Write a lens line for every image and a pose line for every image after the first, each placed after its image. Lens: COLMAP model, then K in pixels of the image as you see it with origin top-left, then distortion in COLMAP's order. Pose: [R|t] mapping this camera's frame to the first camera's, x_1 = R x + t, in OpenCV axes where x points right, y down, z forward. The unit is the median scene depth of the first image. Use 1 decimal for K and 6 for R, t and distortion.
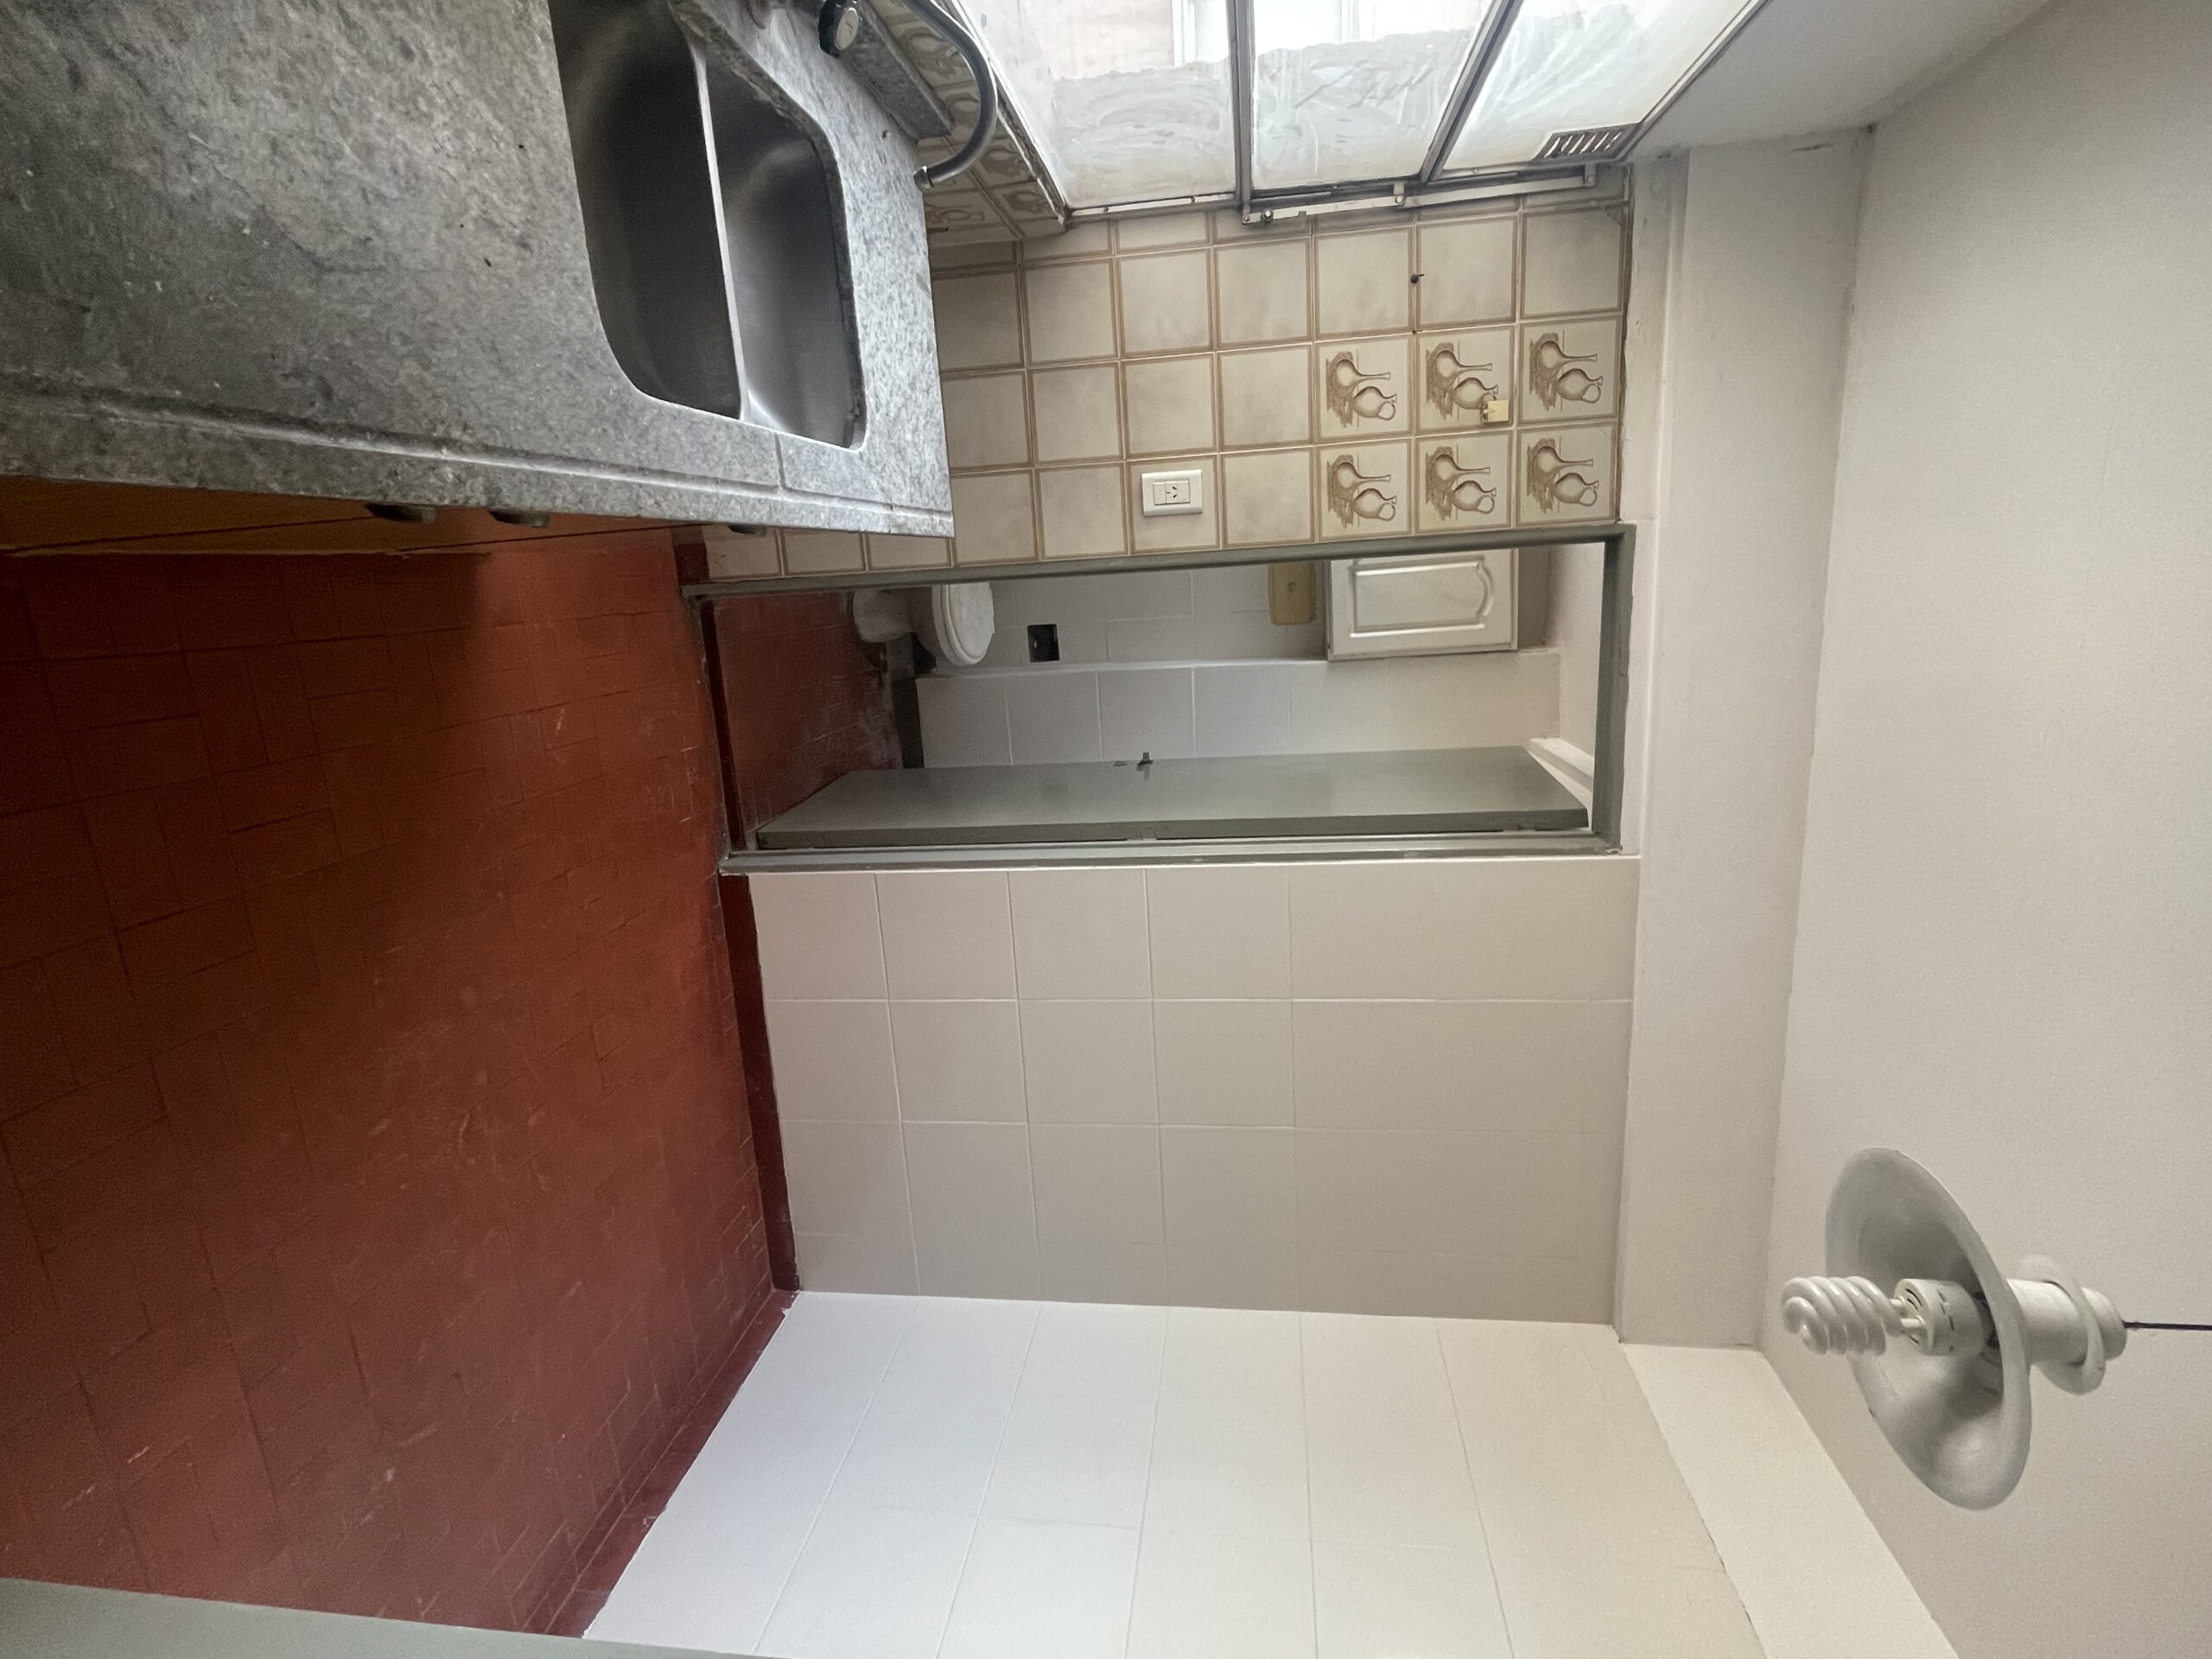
lens RADIAL K [[1036.5, 0, 1109.7], [0, 1036.5, 817.1], [0, 0, 1]] dist [-0.015732, -0.000714]
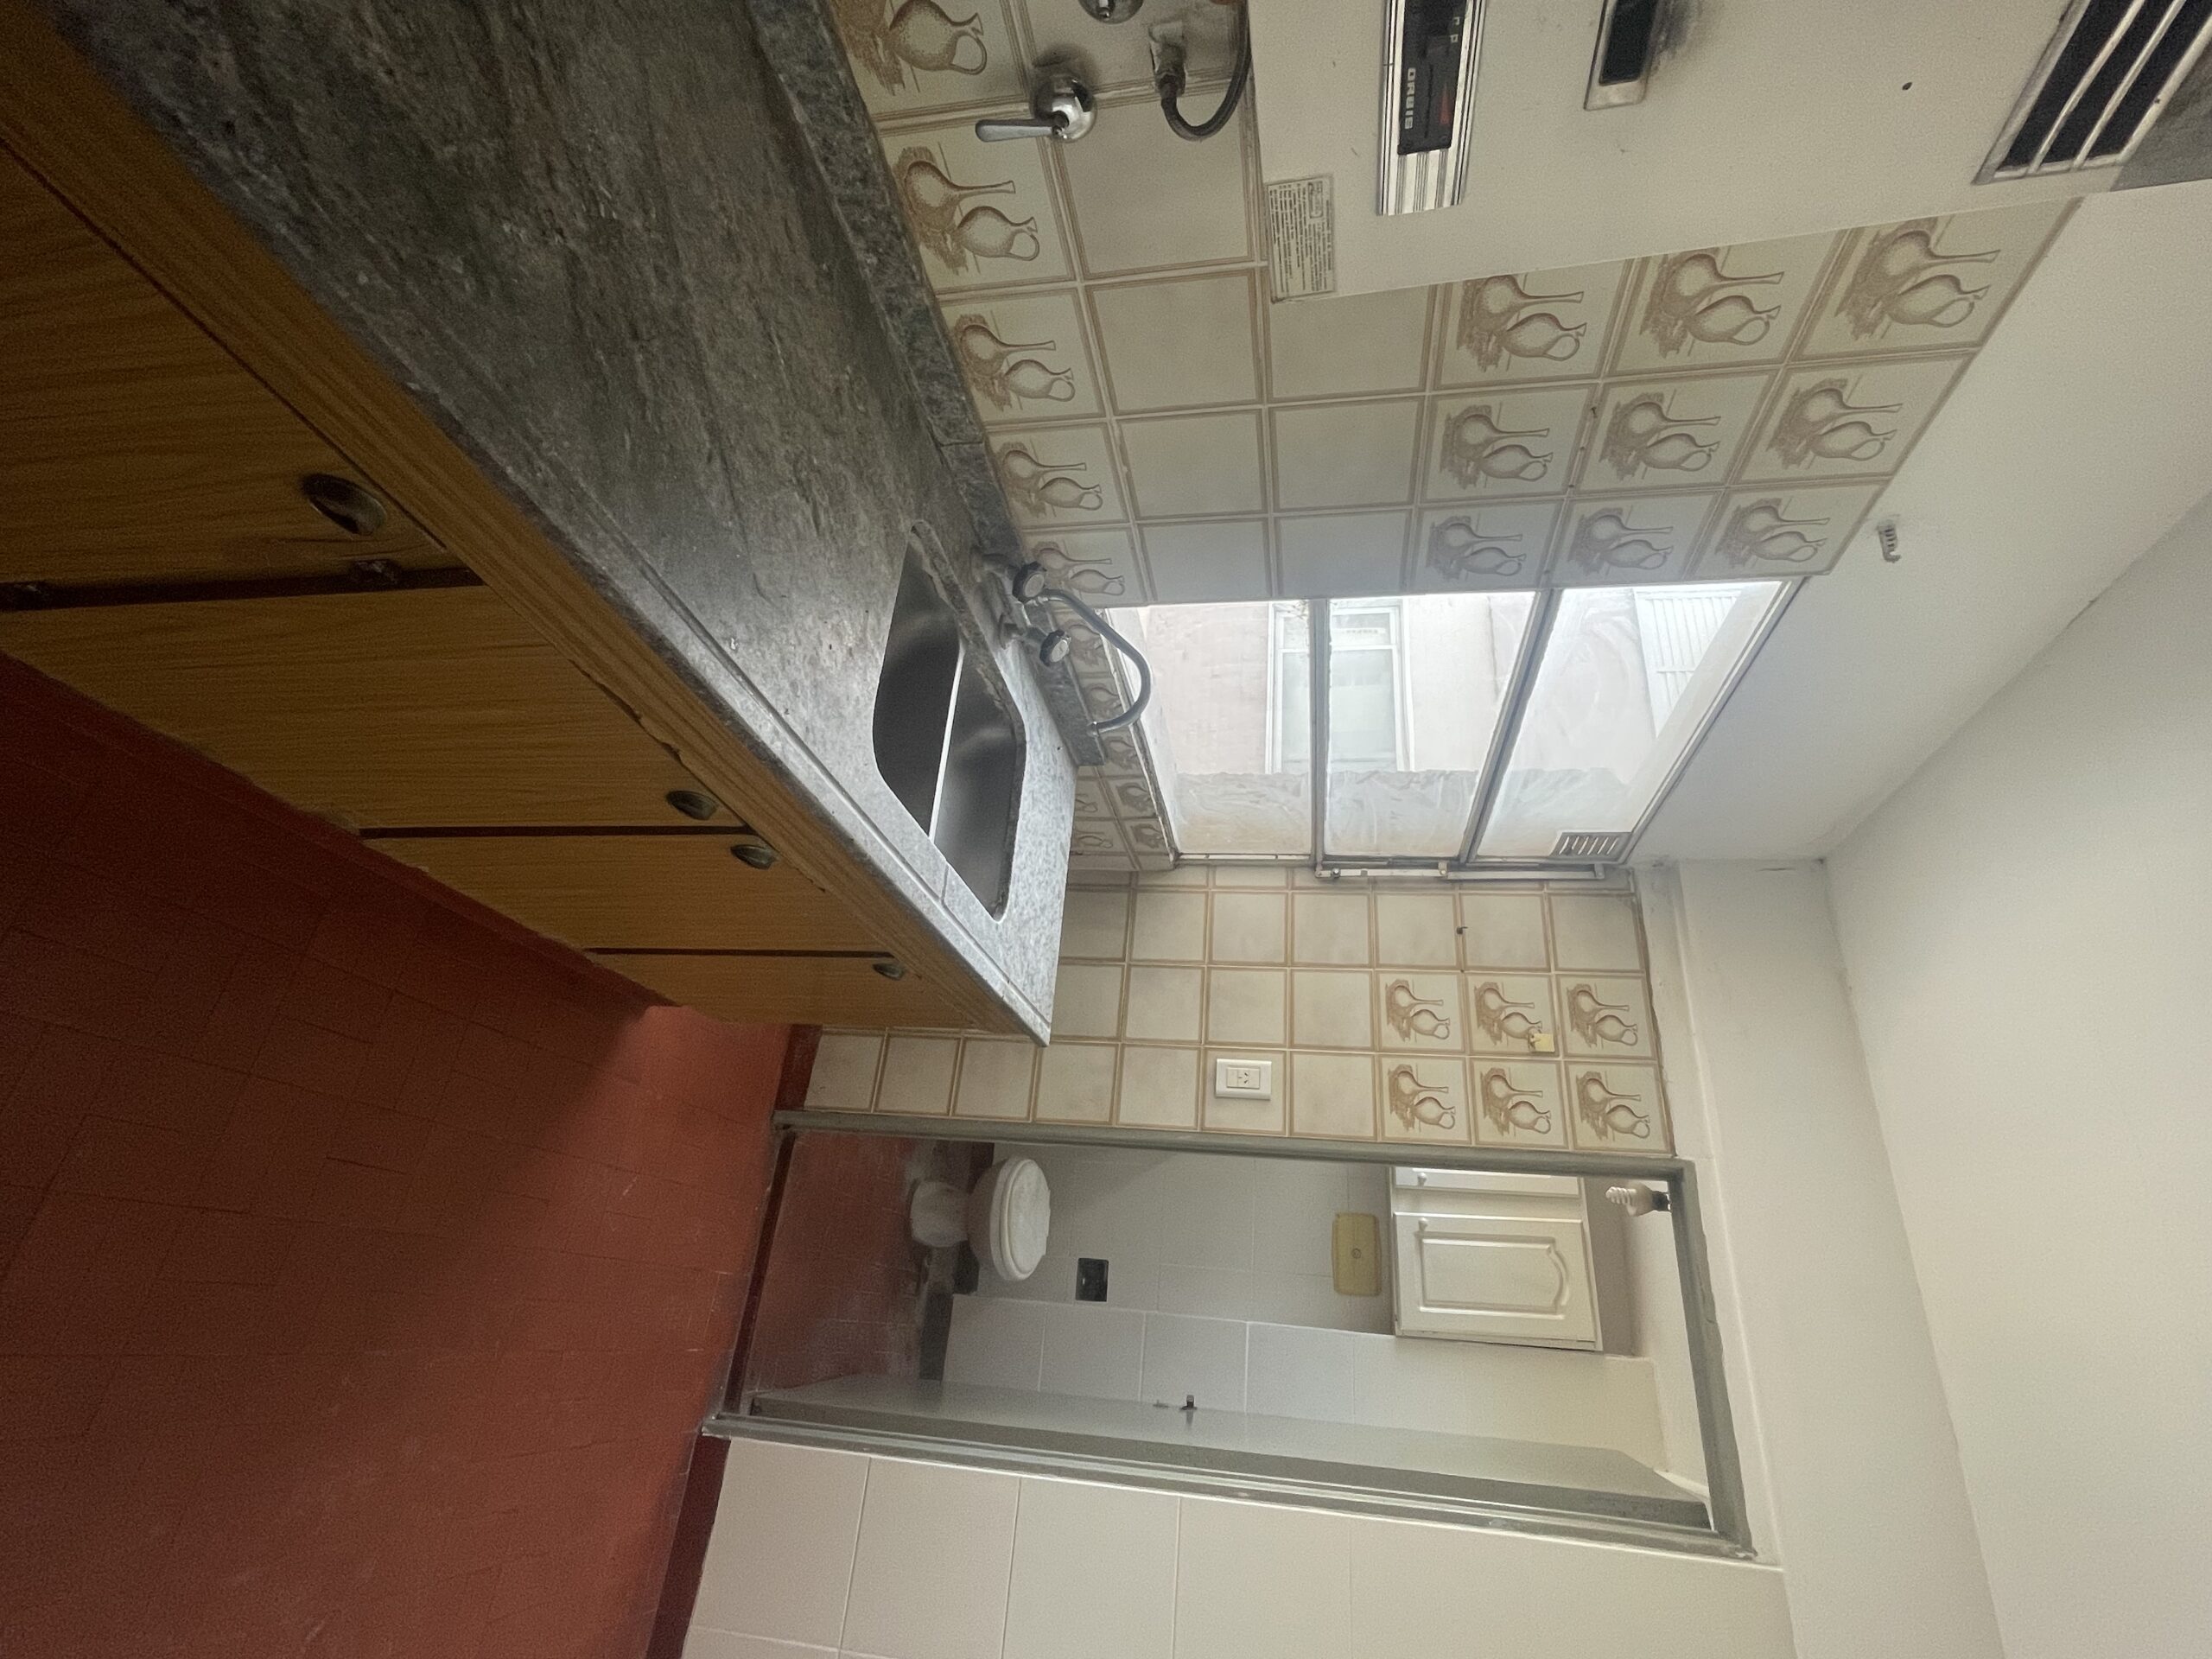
lens RADIAL K [[1036.5, 0, 1106.3], [0, 1036.5, 816.8], [0, 0, 1]] dist [-0.015732, -0.000714]
pose [[0.988610, 0.110047, -0.102663, -0.000984], [-0.150159, 0.767084, -0.623727, 0.178195], [0.010112, 0.632038, 0.774871, -0.016570]]
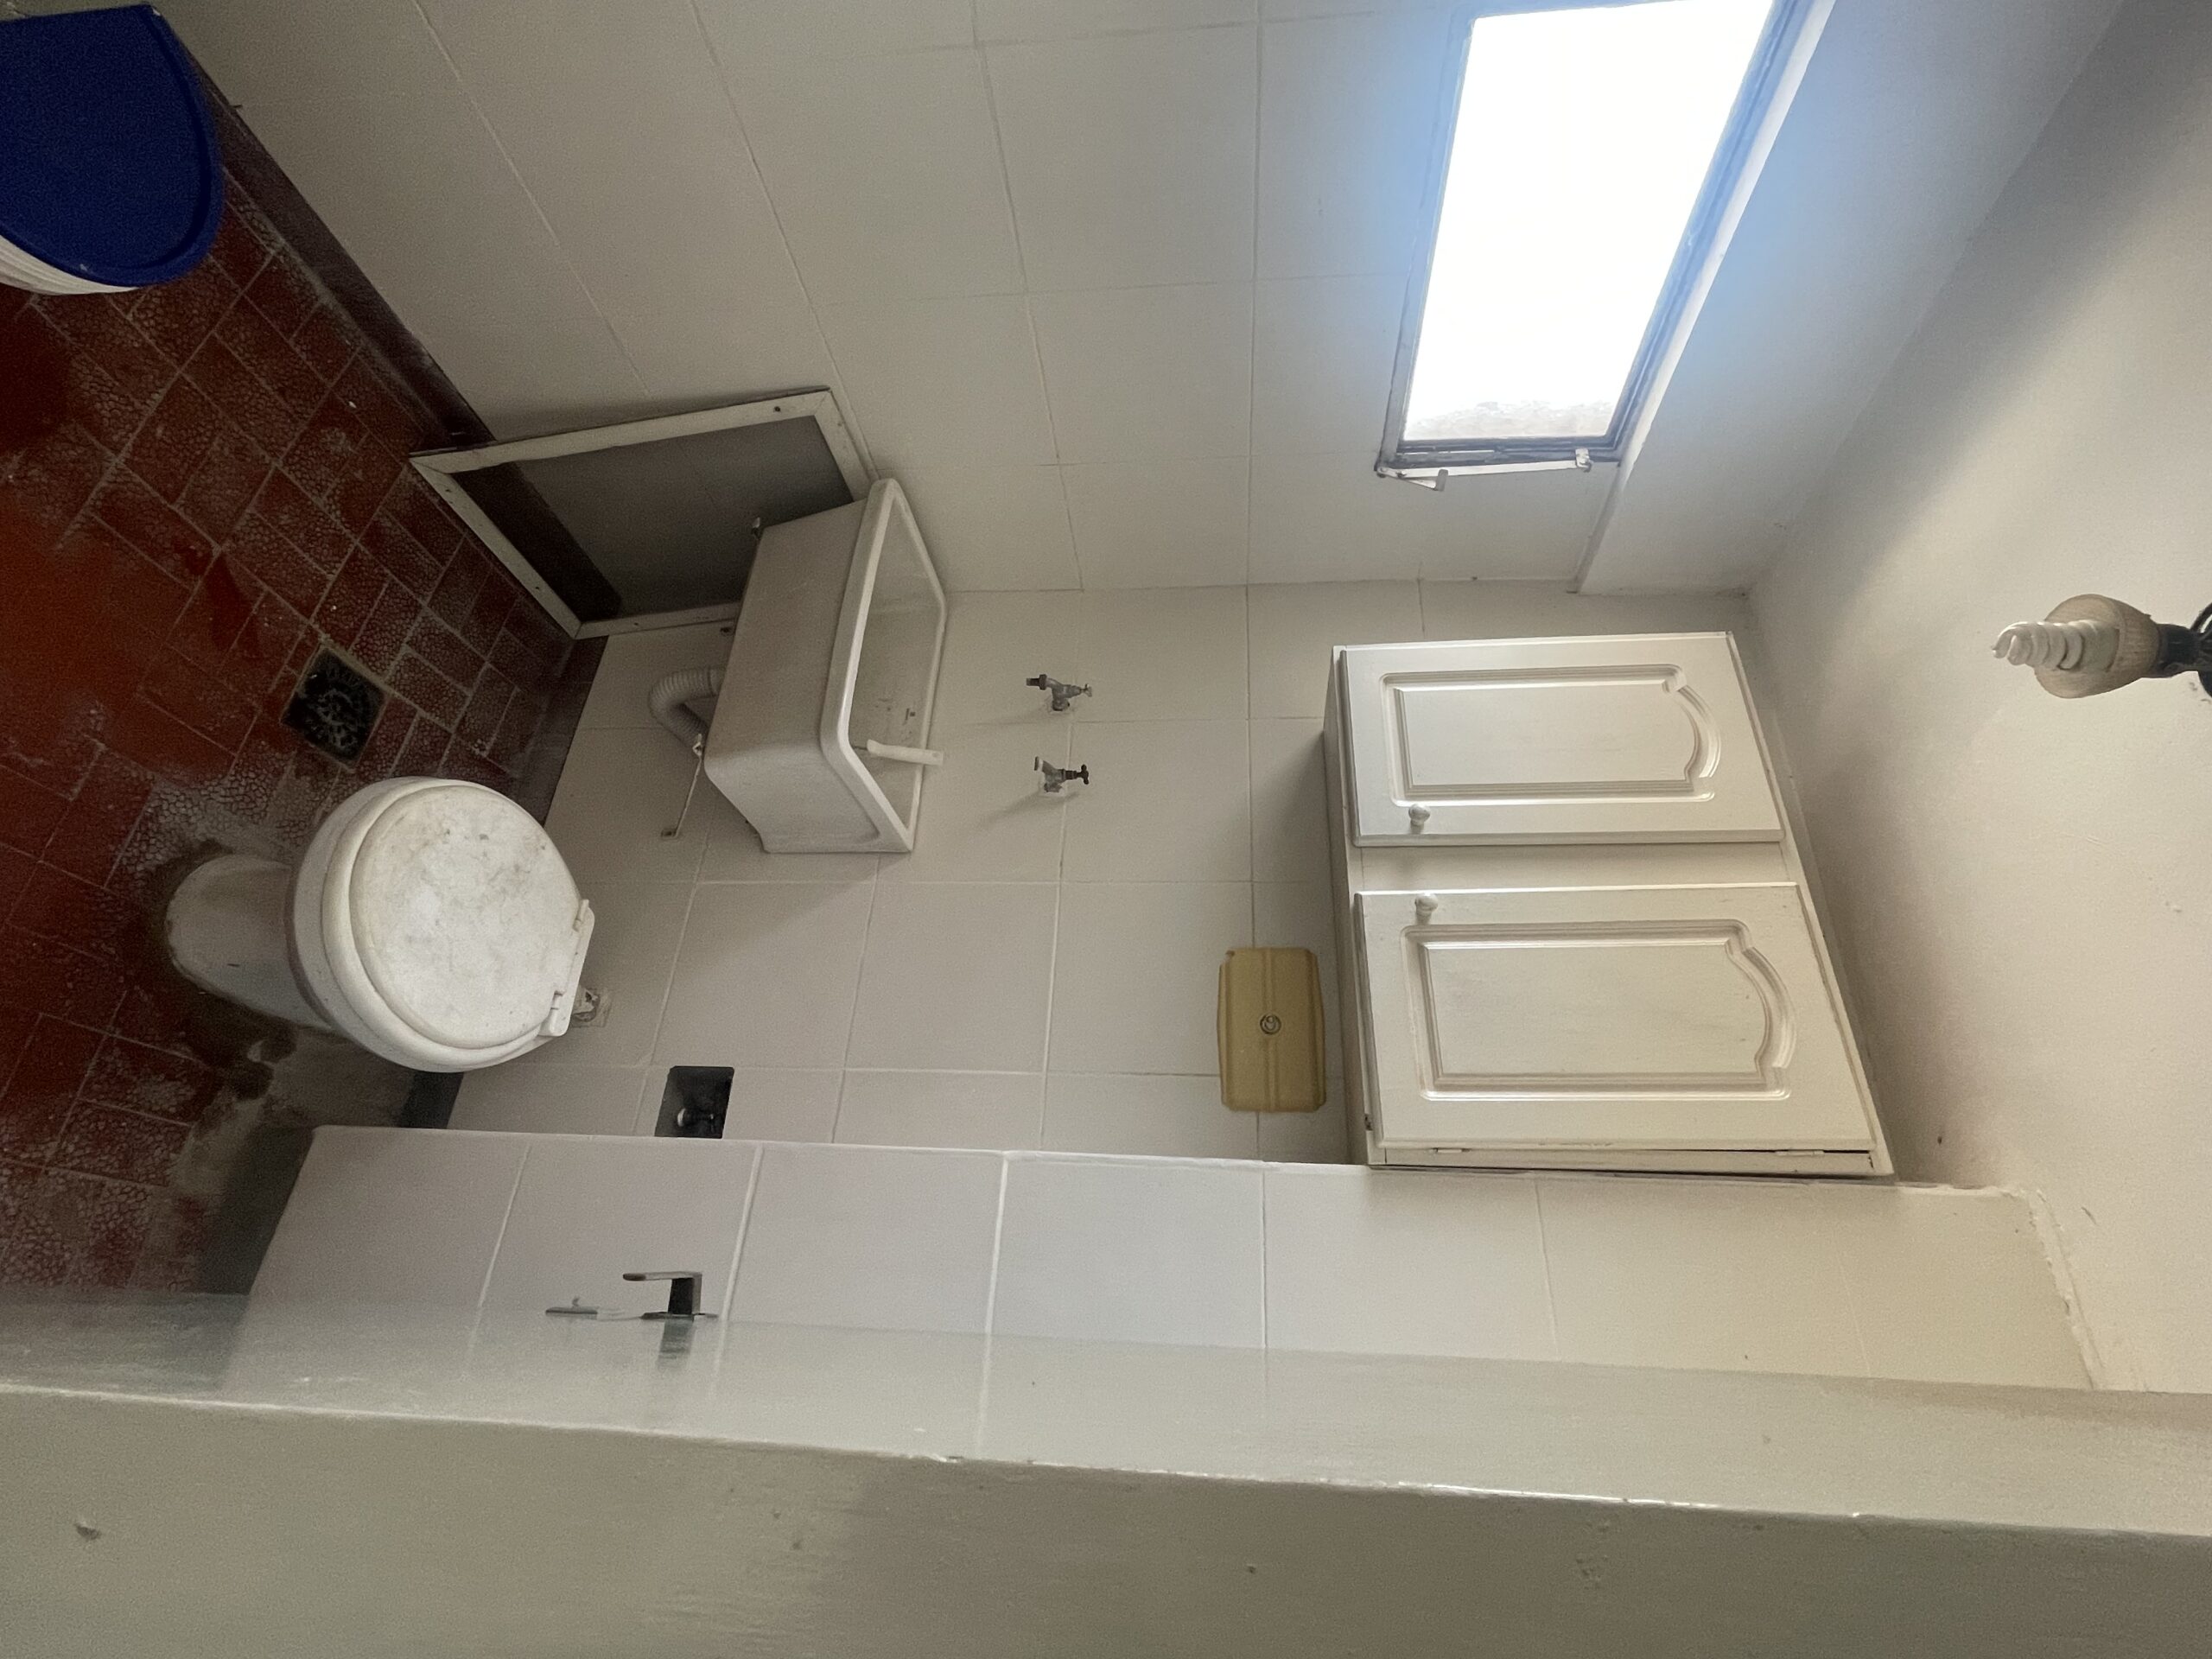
lens RADIAL K [[1036.5, 0, 1103.4], [0, 1036.5, 819.5], [0, 0, 1]] dist [-0.015732, -0.000714]
pose [[0.994020, 0.102854, -0.036678, 0.198773], [-0.101612, 0.748214, -0.655630, 0.010753], [-0.039991, 0.655437, 0.754191, 1.081377]]
